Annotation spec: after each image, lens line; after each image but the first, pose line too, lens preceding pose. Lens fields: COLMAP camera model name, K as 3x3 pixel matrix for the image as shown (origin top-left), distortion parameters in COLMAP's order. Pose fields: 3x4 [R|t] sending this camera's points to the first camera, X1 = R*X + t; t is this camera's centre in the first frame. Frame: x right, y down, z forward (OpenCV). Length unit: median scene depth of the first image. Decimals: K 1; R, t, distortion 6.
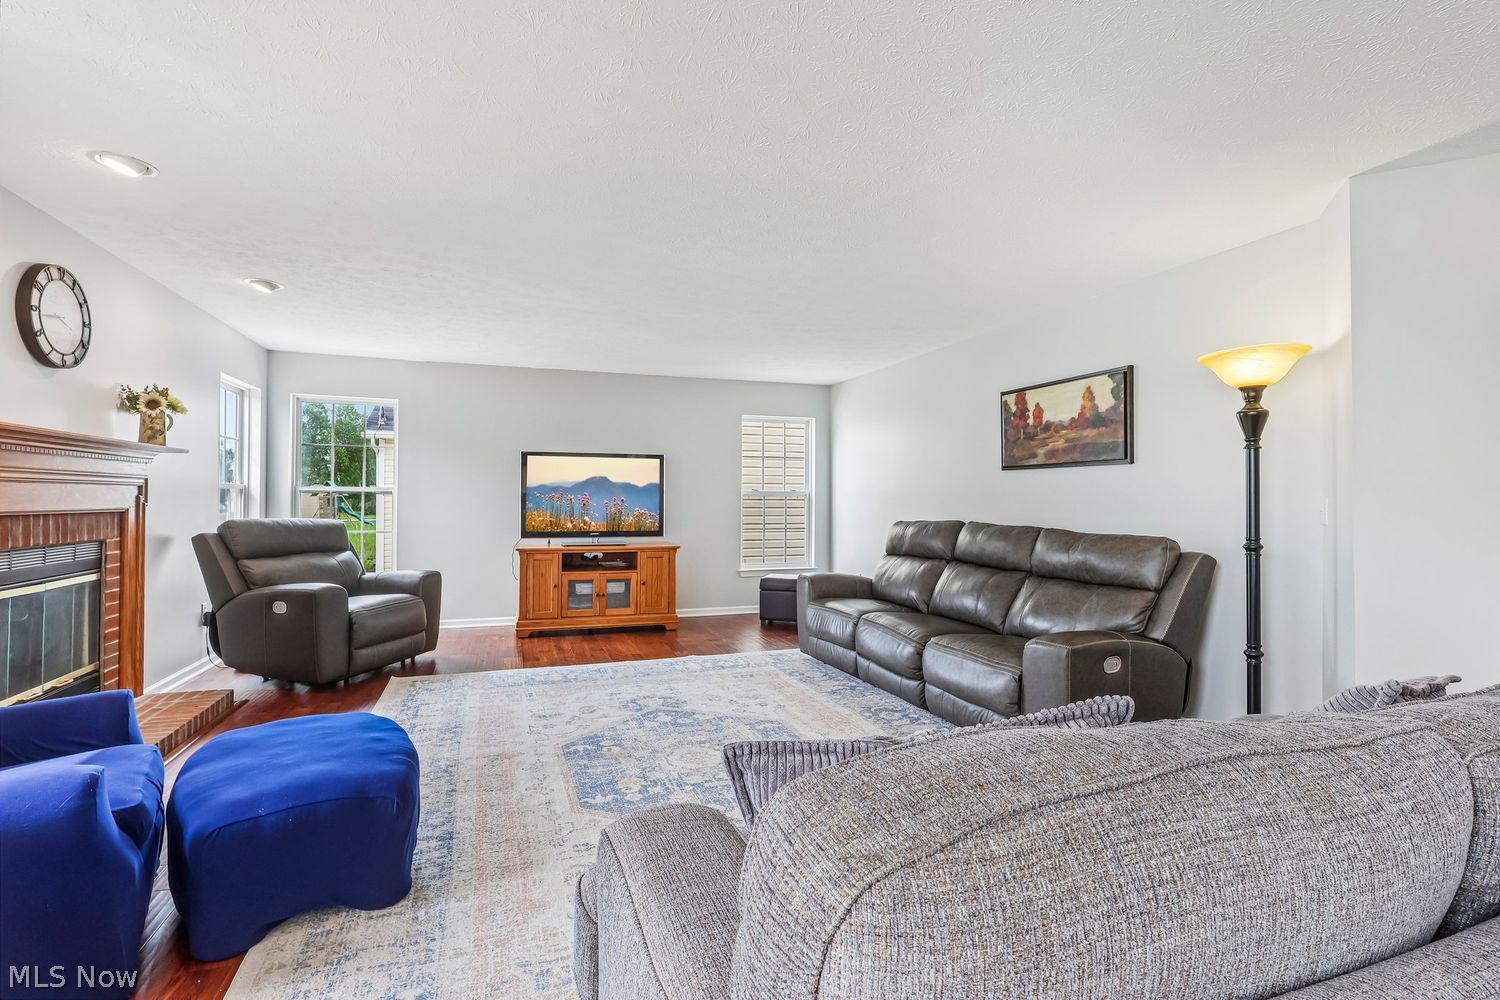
lens RADIAL K [[698.6, 0, 743.8], [0, 698.6, 493.5], [0, 0, 1]] dist [-0.000645, 0.000912]
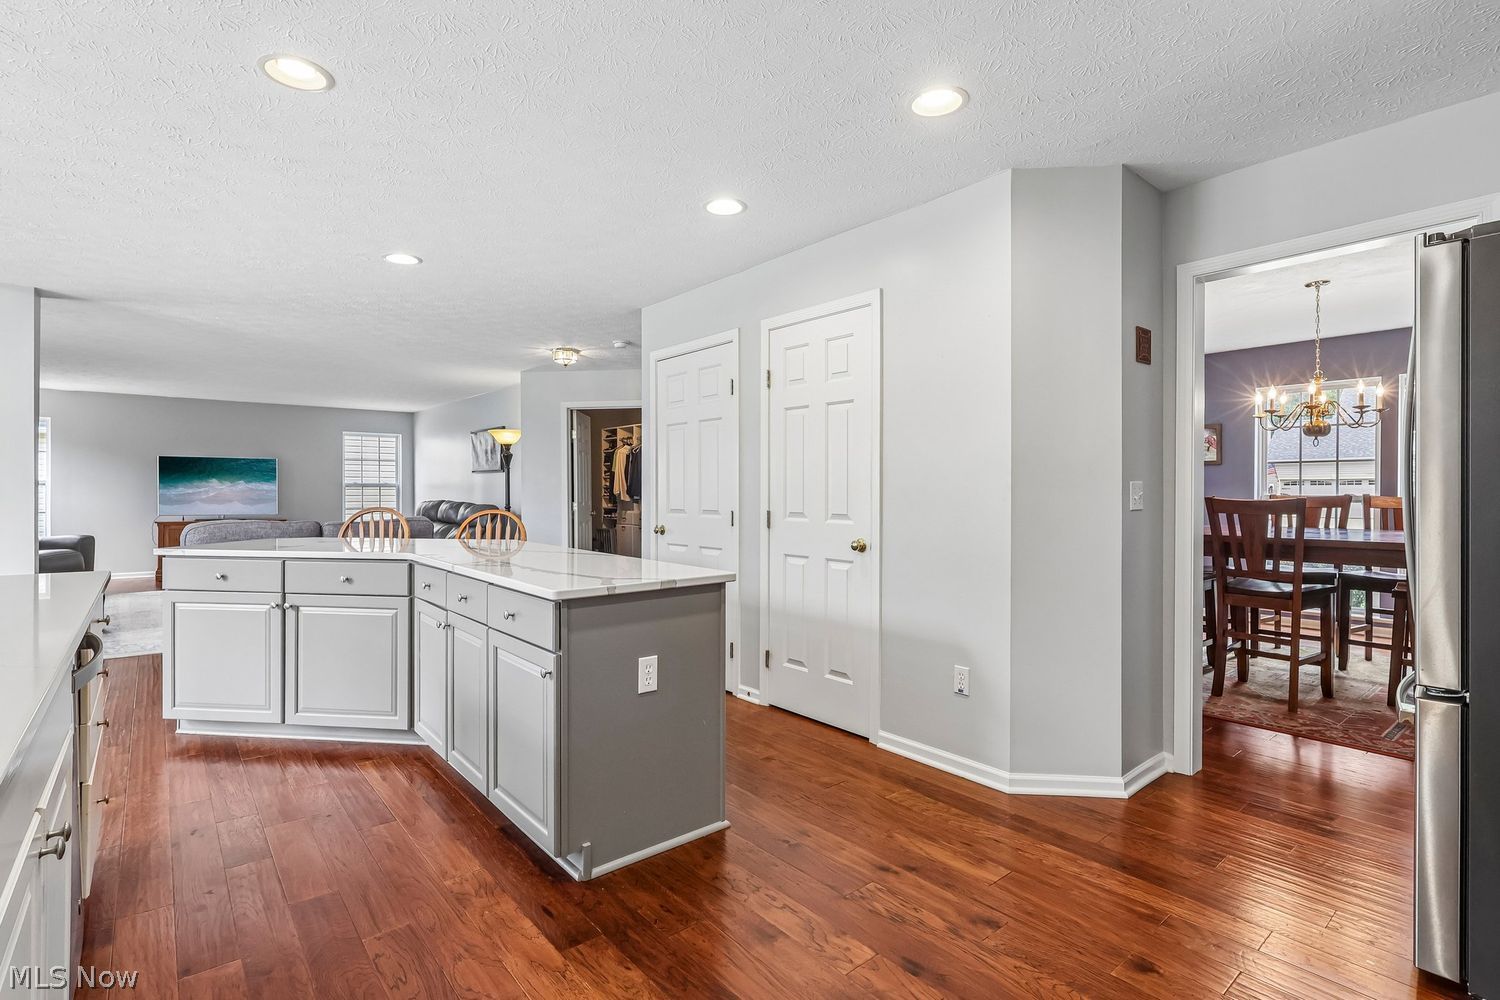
lens RADIAL K [[710.2, 0, 745.3], [0, 710.2, 495.3], [0, 0, 1]] dist [-0.001611, -0.000073]
pose [[0.932012, -0.001229, 0.362424, 0.467201], [-0.004434, 0.999881, 0.014792, -0.007853], [-0.362399, -0.015394, 0.931896, -1.345782]]
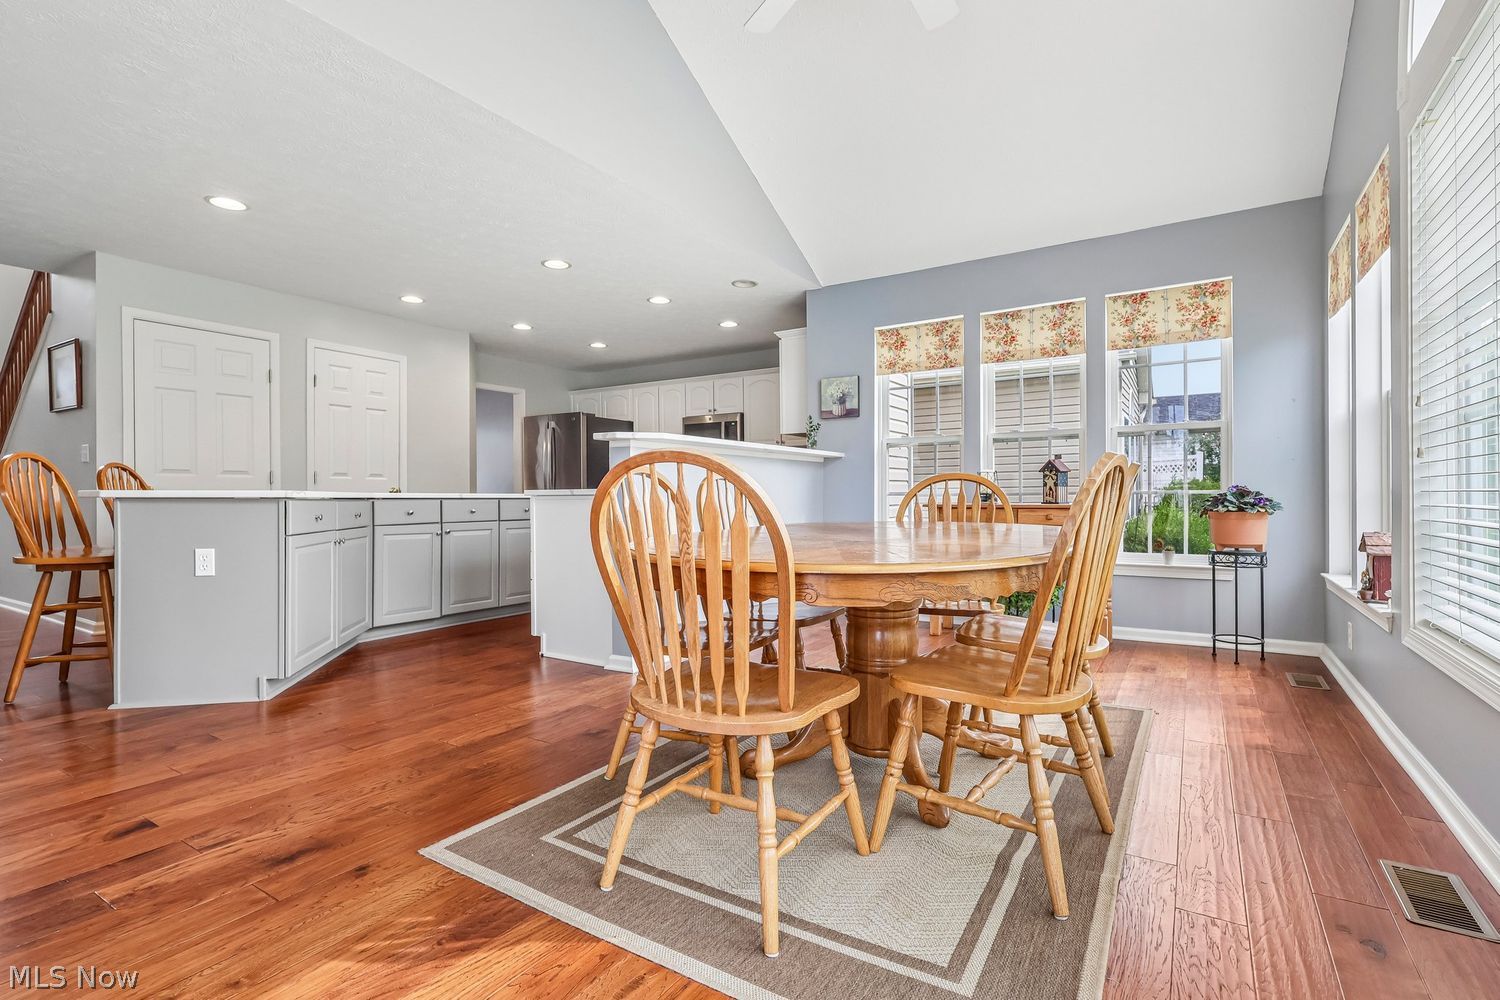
lens RADIAL K [[717.3, 0, 750.0], [0, 717.3, 500.0], [0, 0, 1]] dist [-0.001734, -0.000660]
pose [[-0.627066, -0.004986, 0.778950, -0.840399], [-0.008464, 0.999964, -0.000412, 0.079612], [-0.778920, -0.006851, -0.627086, -0.200330]]
